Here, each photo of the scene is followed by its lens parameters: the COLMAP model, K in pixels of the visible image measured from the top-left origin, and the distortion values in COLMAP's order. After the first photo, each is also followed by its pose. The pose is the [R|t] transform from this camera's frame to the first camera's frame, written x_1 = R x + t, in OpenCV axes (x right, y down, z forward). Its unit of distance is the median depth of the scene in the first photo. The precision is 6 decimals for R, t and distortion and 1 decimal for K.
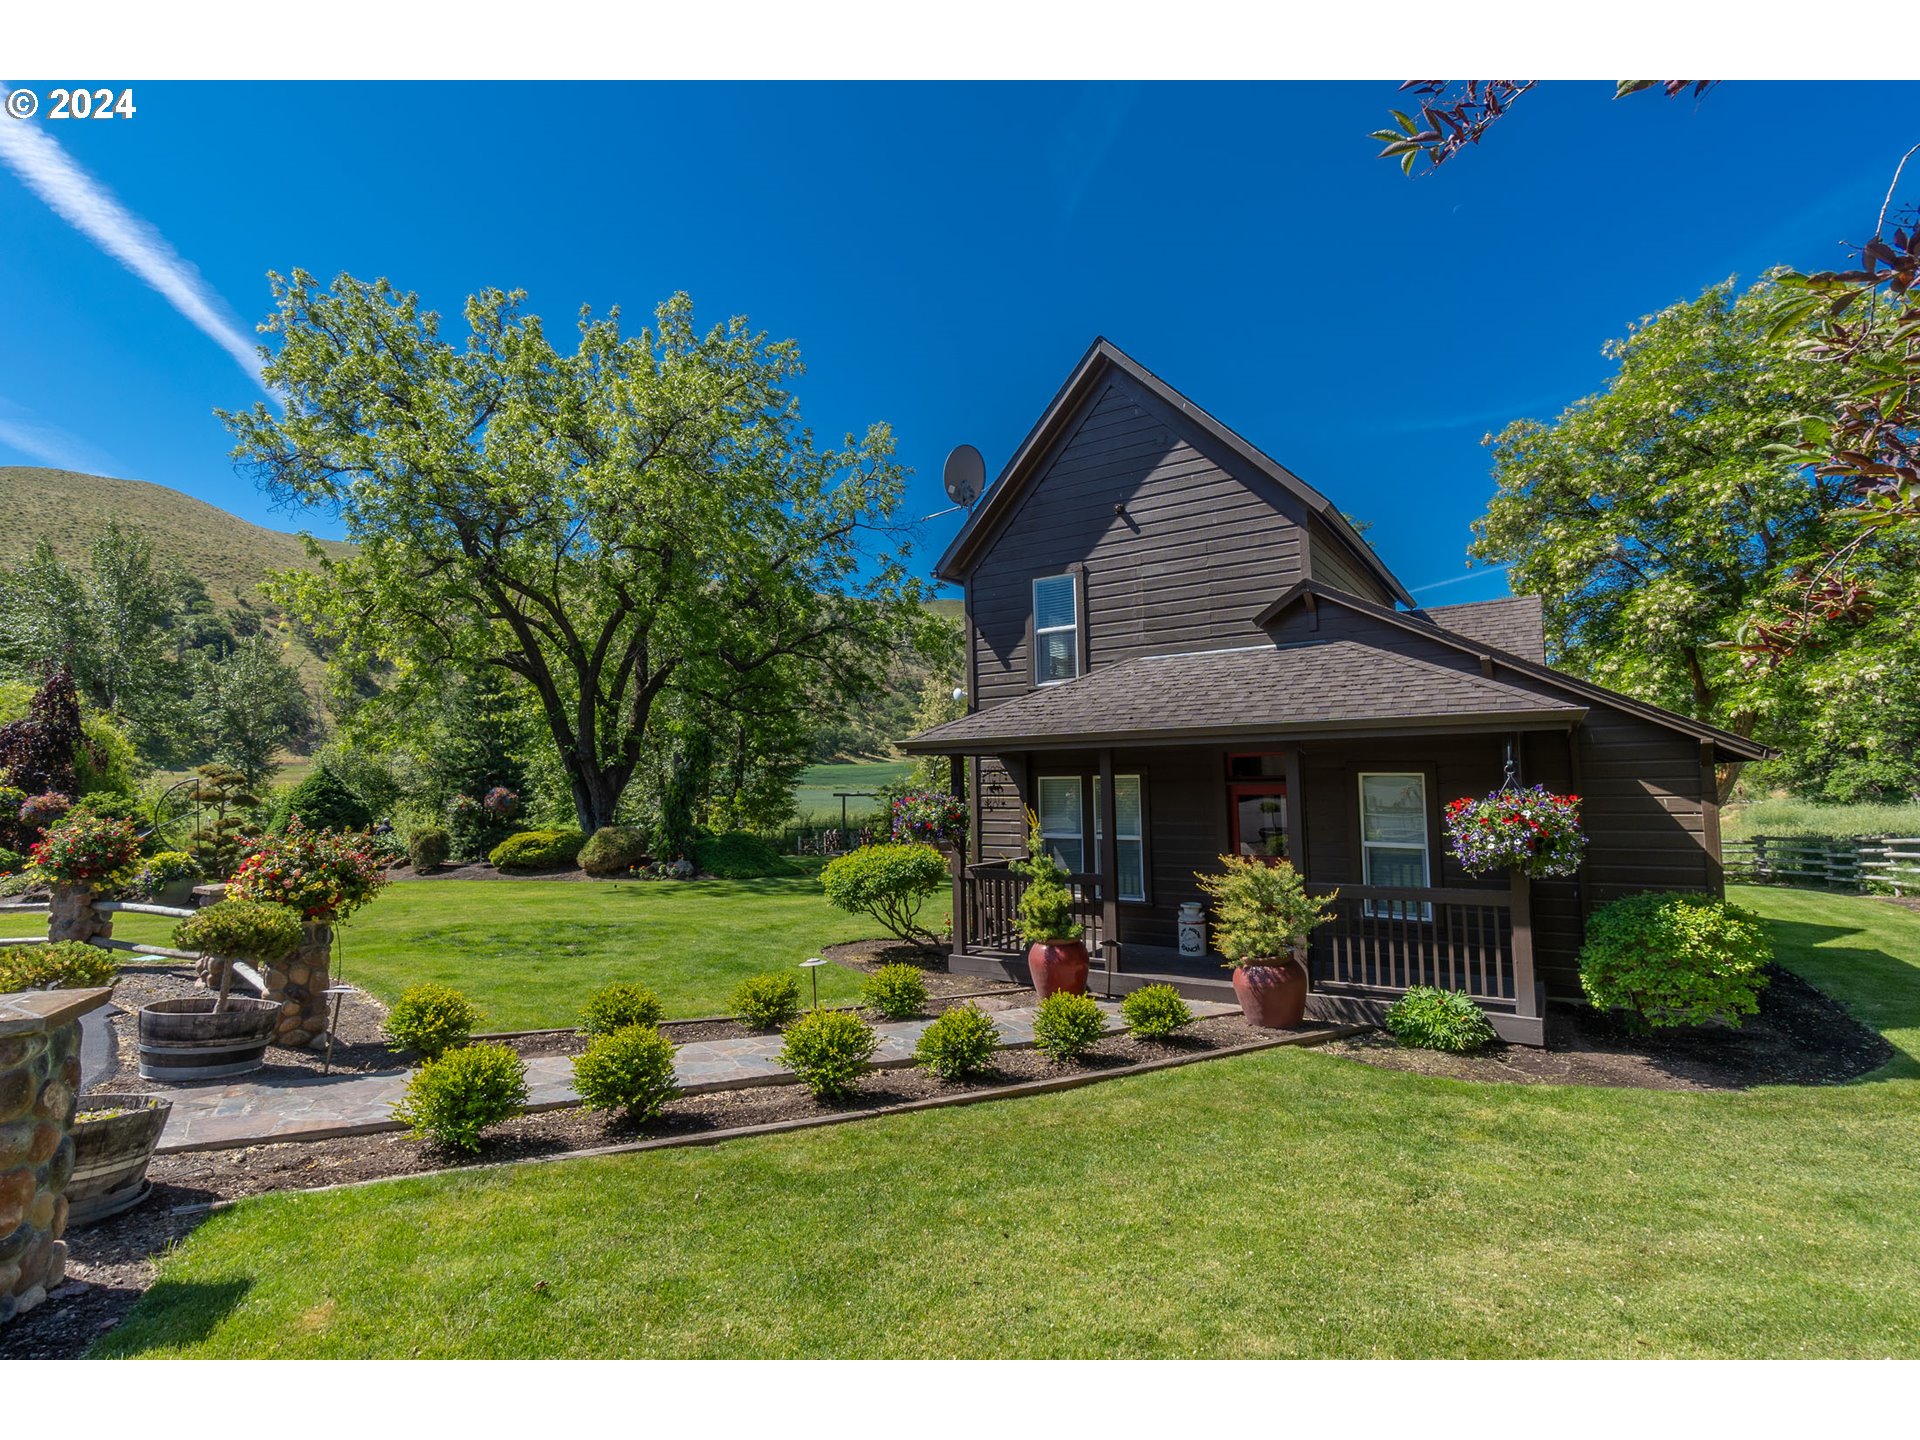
lens RADIAL K [[910.2, 0, 960.1], [0, 910.2, 710.5], [0, 0, 1]] dist [-0.005030, -0.000299]
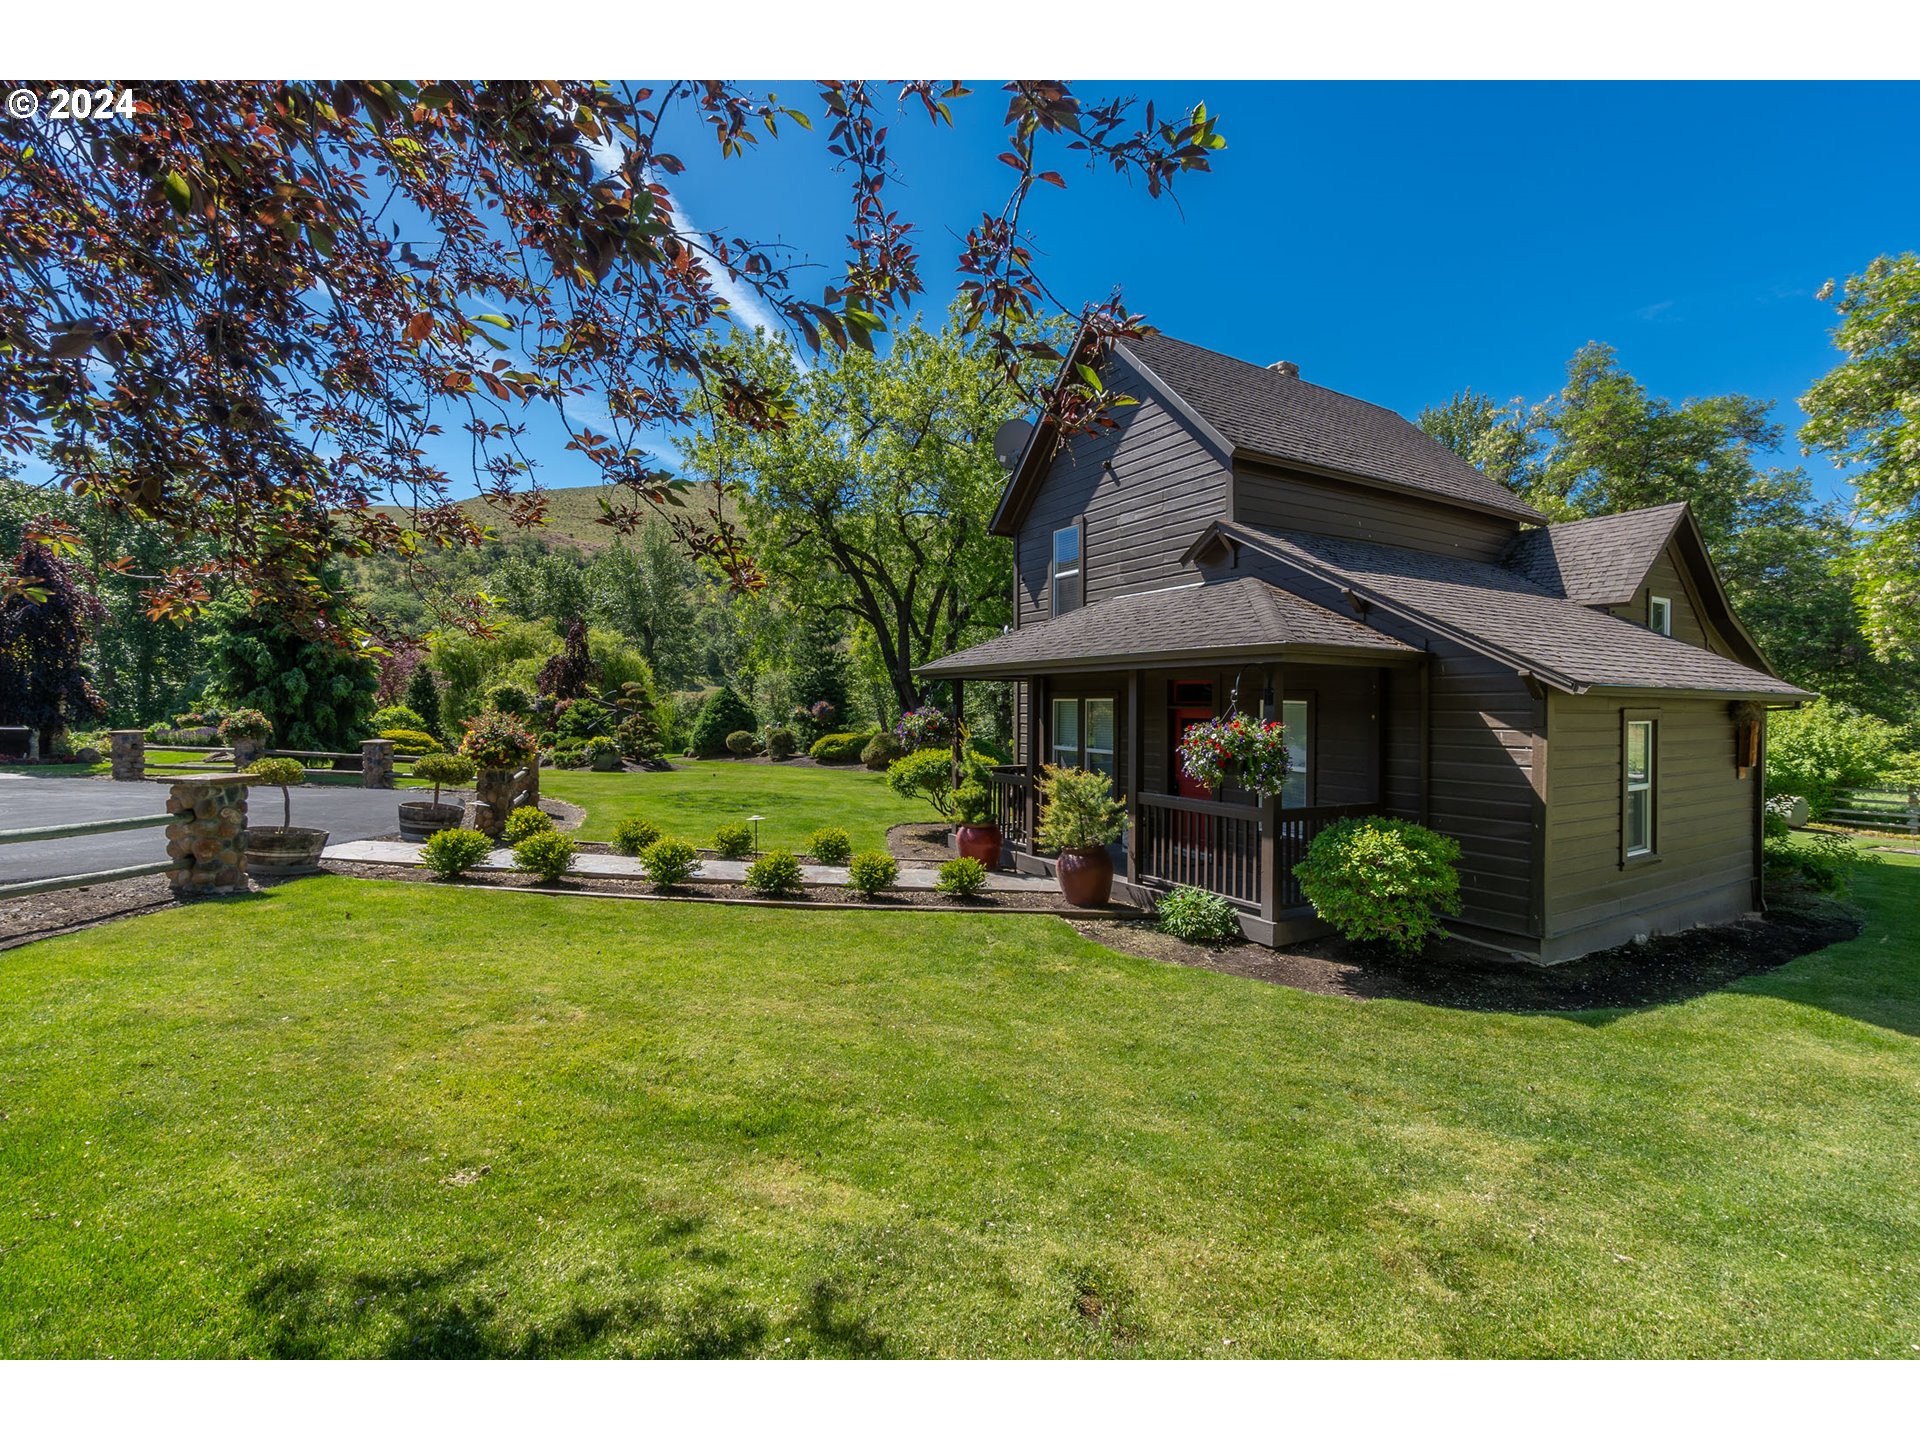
lens RADIAL K [[825.1, 0, 956.3], [0, 825.1, 713.6], [0, 0, 1]] dist [-0.003828, 0.000116]
pose [[0.896186, 0.026932, -0.442860, 0.480400], [0.013685, 0.996003, 0.088265, -0.005650], [0.443467, -0.085163, 0.892235, -0.030315]]
